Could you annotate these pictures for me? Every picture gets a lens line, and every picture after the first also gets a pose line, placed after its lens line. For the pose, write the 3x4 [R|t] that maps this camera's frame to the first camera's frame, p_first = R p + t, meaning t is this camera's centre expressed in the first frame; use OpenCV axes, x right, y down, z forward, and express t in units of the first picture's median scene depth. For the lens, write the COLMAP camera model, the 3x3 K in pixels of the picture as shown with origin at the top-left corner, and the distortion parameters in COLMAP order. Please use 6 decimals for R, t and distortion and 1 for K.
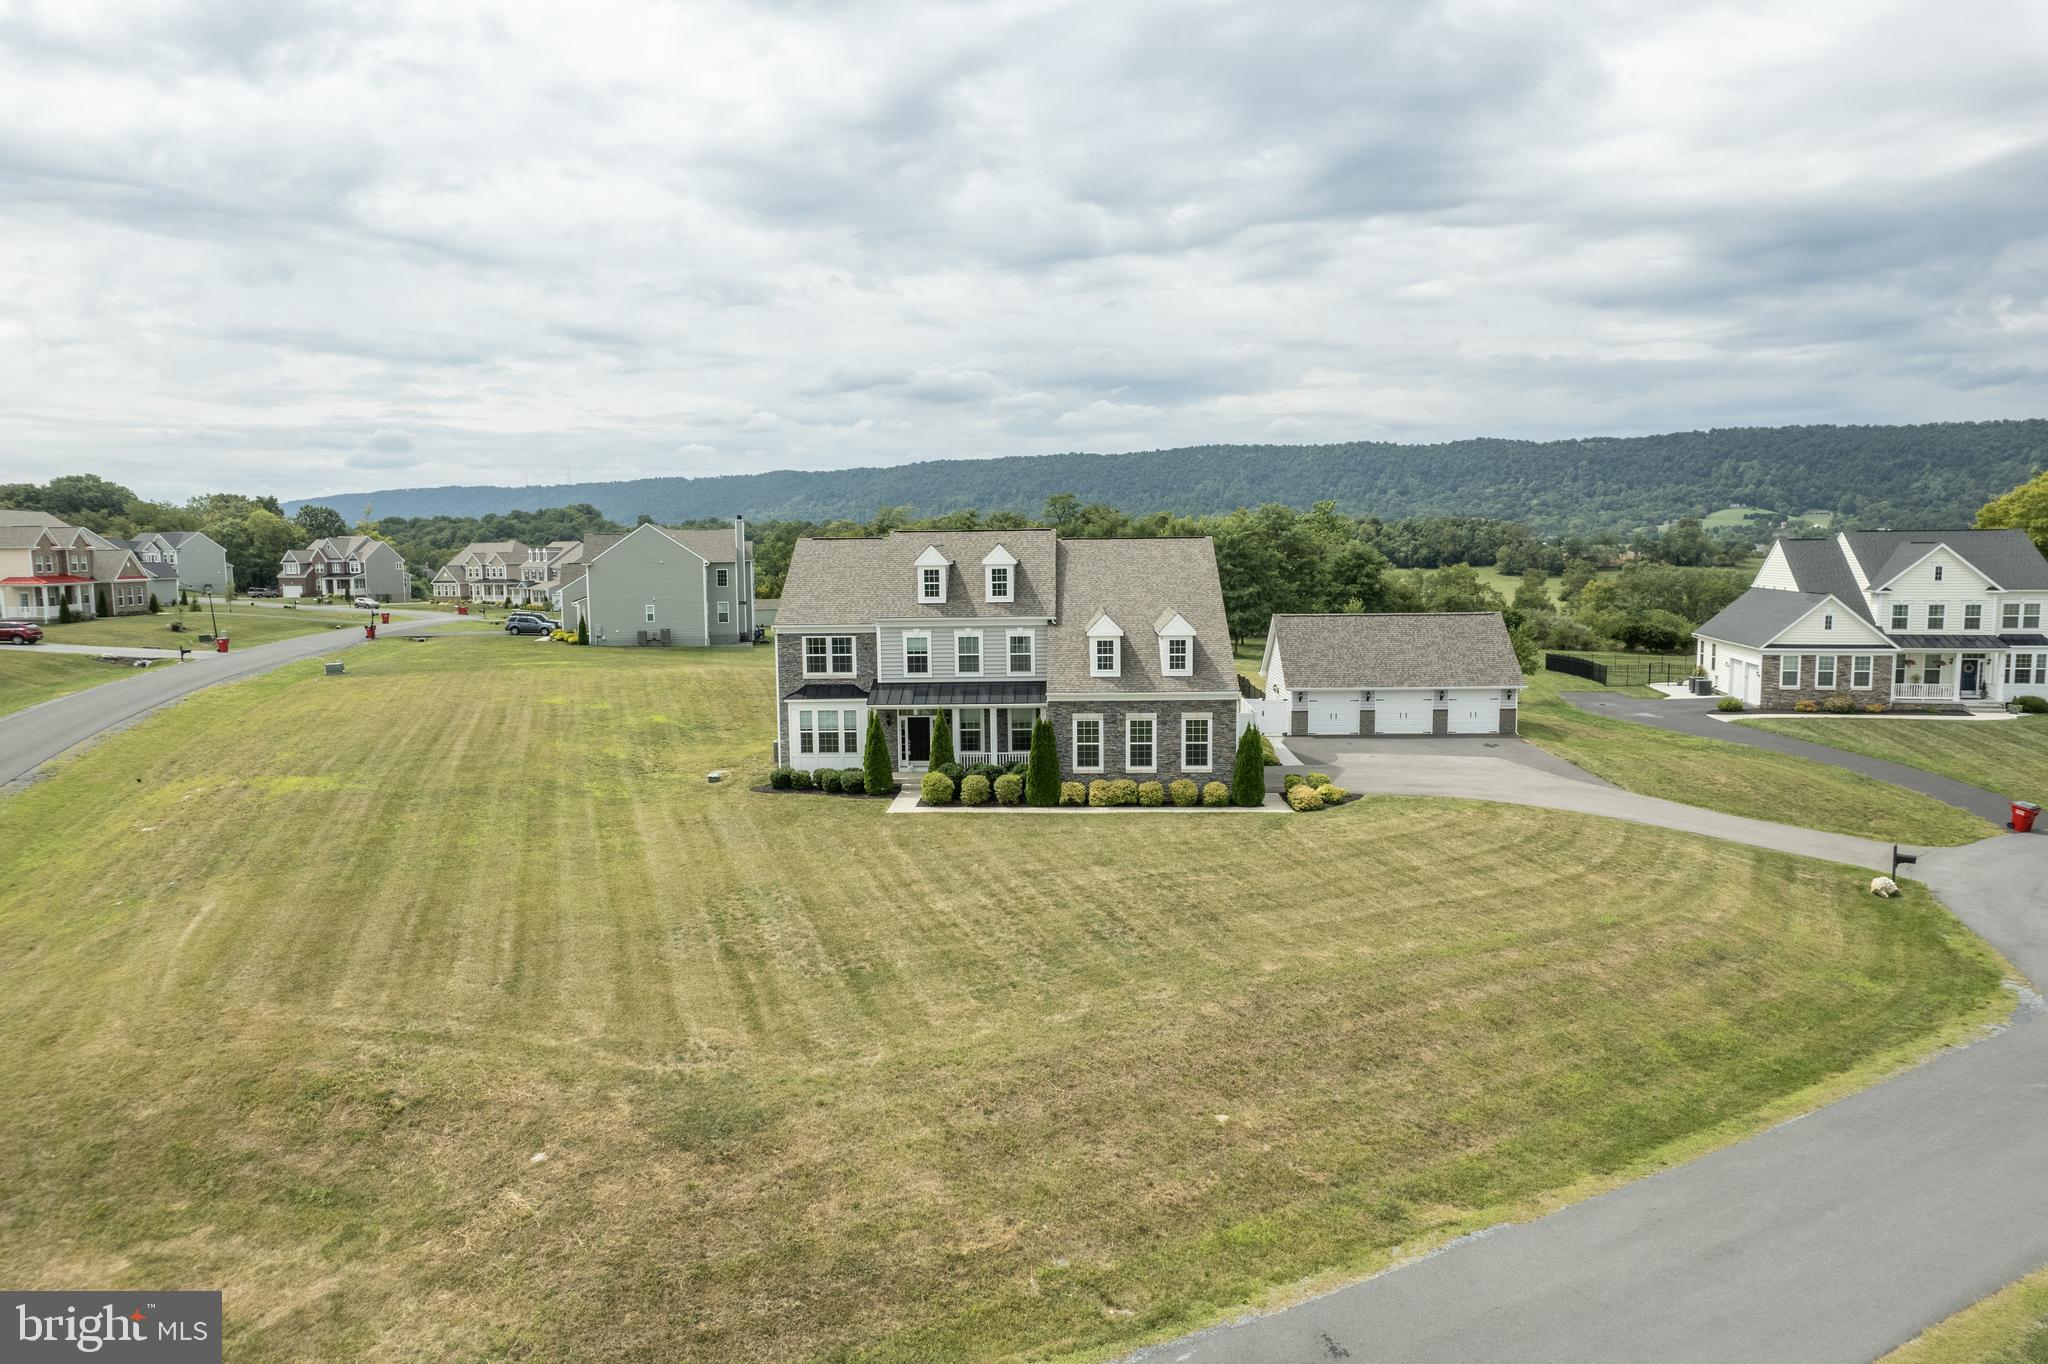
lens RADIAL K [[1306.4, 0, 1024.0], [0, 1306.4, 682.0], [0, 0, 1]] dist [-0.066028, 0.056094]
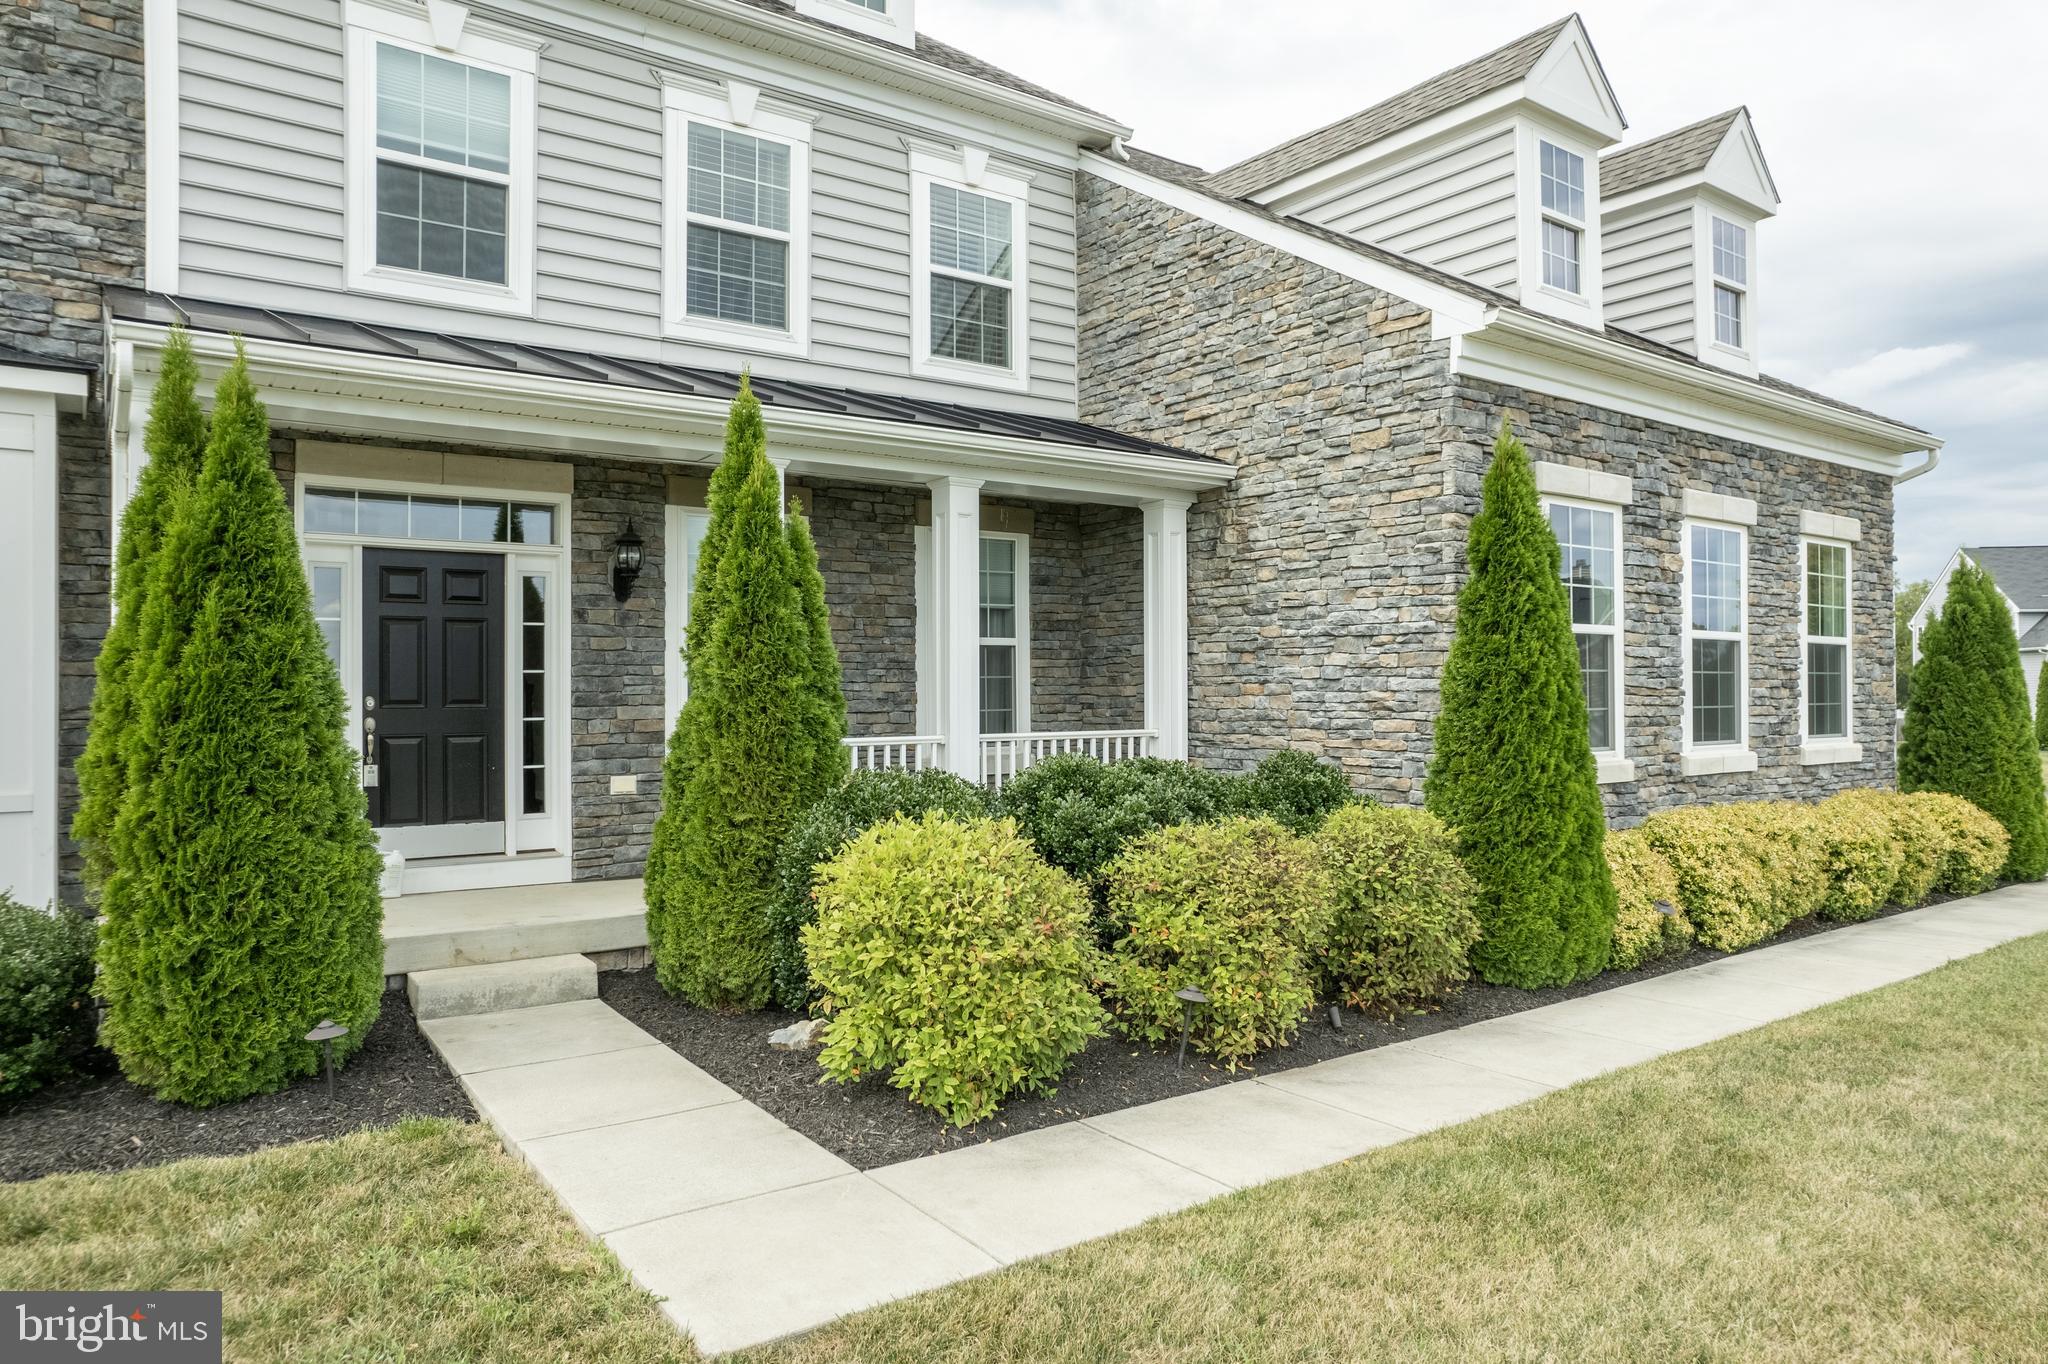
lens RADIAL K [[1310.8, 0, 1025.3], [0, 1310.8, 686.2], [0, 0, 1]] dist [-0.080881, 0.077440]
pose [[0.788137, 0.012773, 0.615367, -0.123018], [0.059631, 0.993497, -0.096995, 0.064316], [-0.612604, 0.113140, 0.782250, 0.838046]]
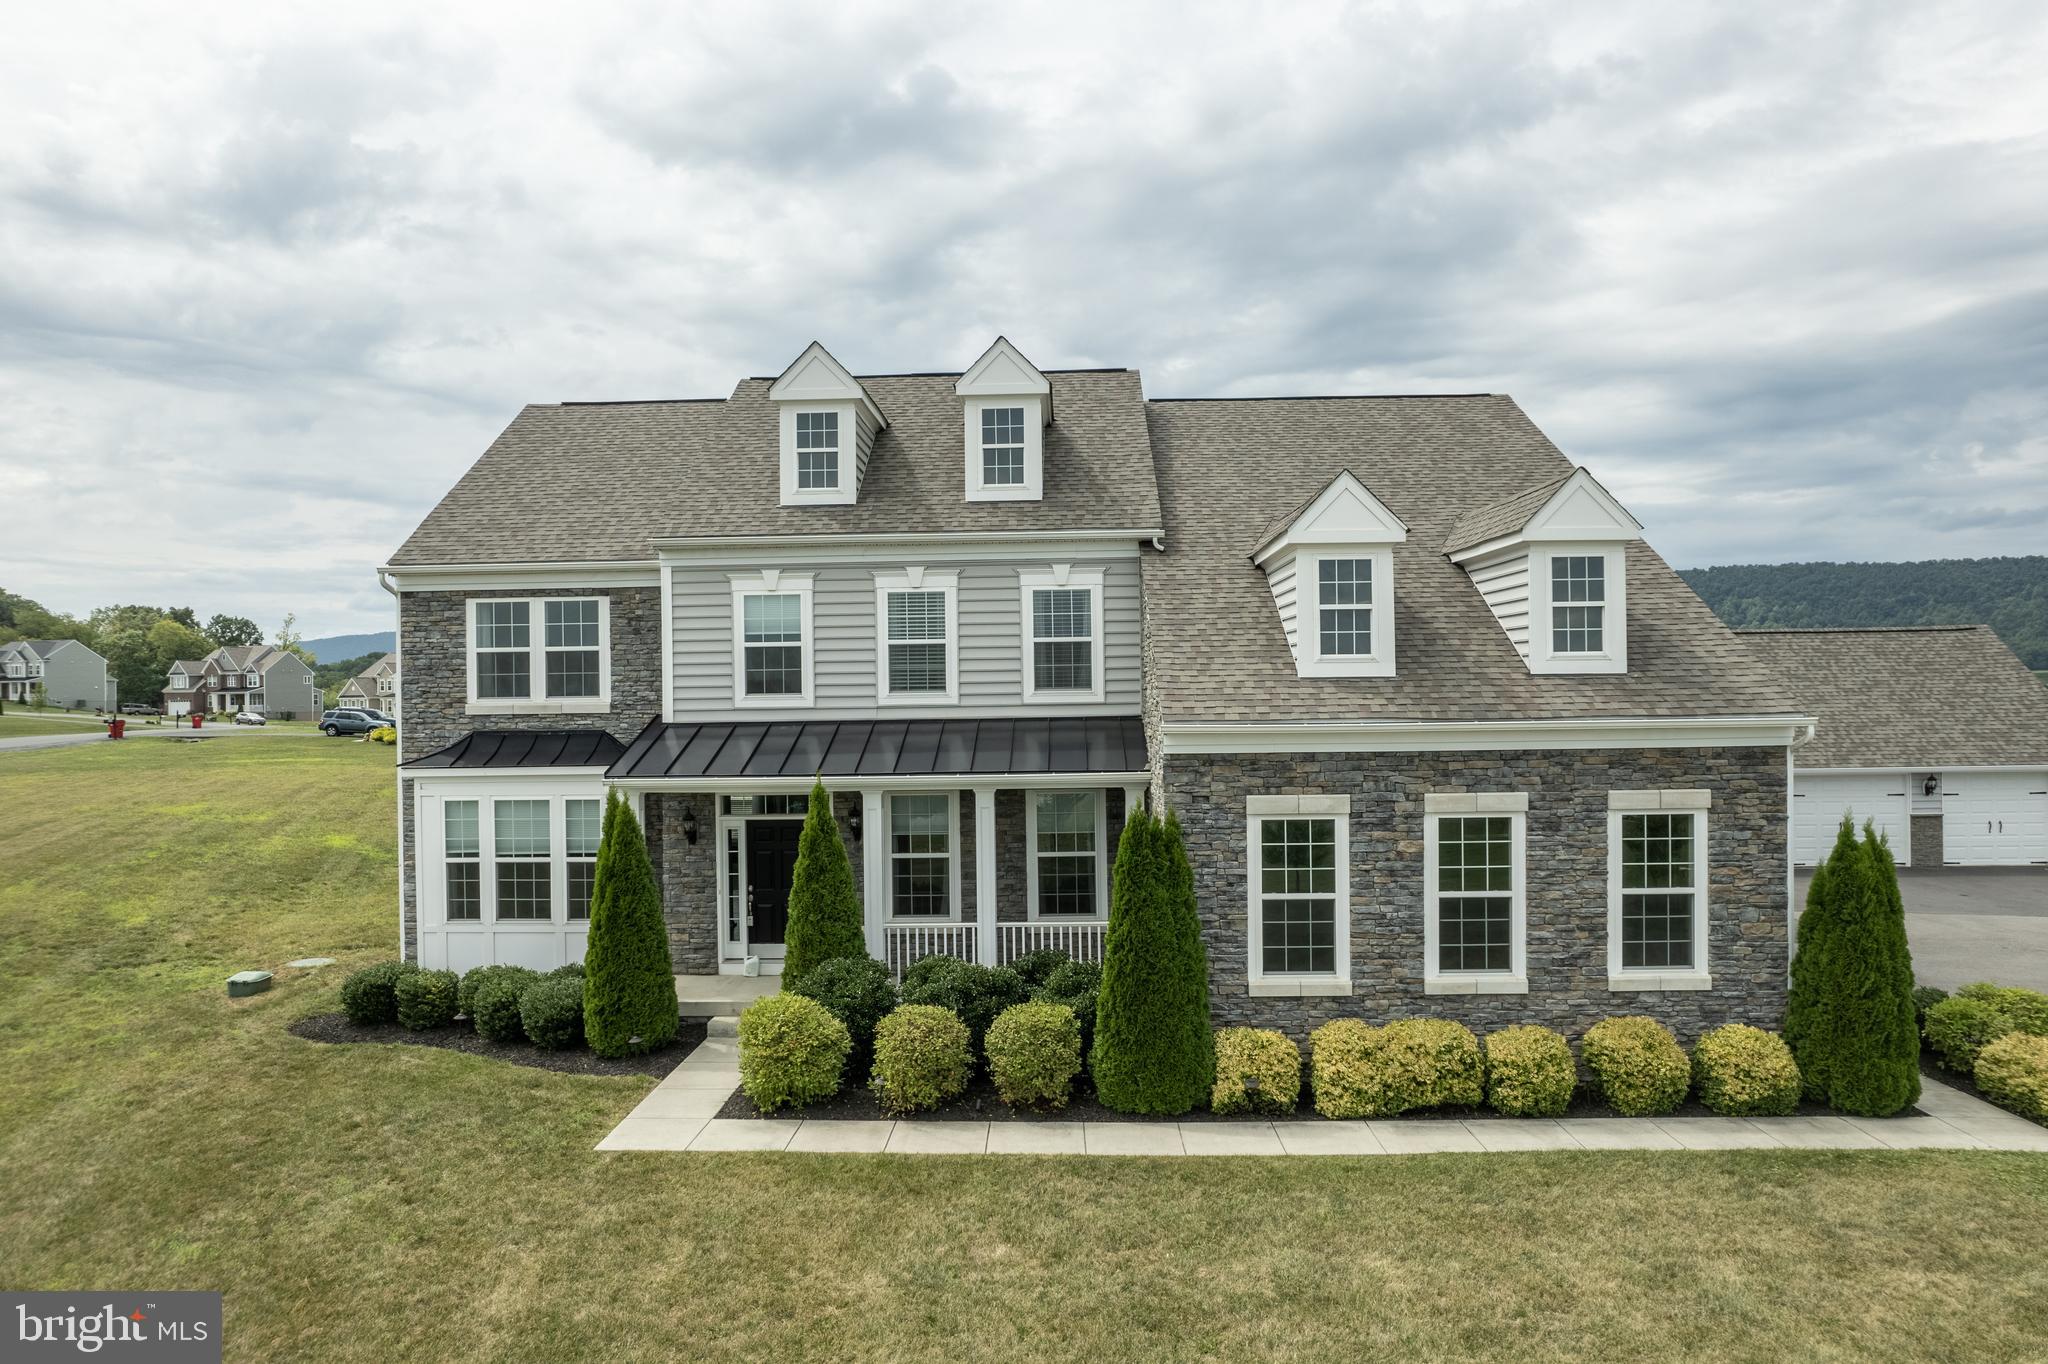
lens RADIAL K [[1310.8, 0, 1025.3], [0, 1310.8, 686.2], [0, 0, 1]] dist [-0.080881, 0.077440]
pose [[0.999997, -0.000743, 0.002408, -0.013586], [0.000993, 0.994434, -0.105353, 0.028539], [-0.002316, 0.105355, 0.994432, 0.647111]]
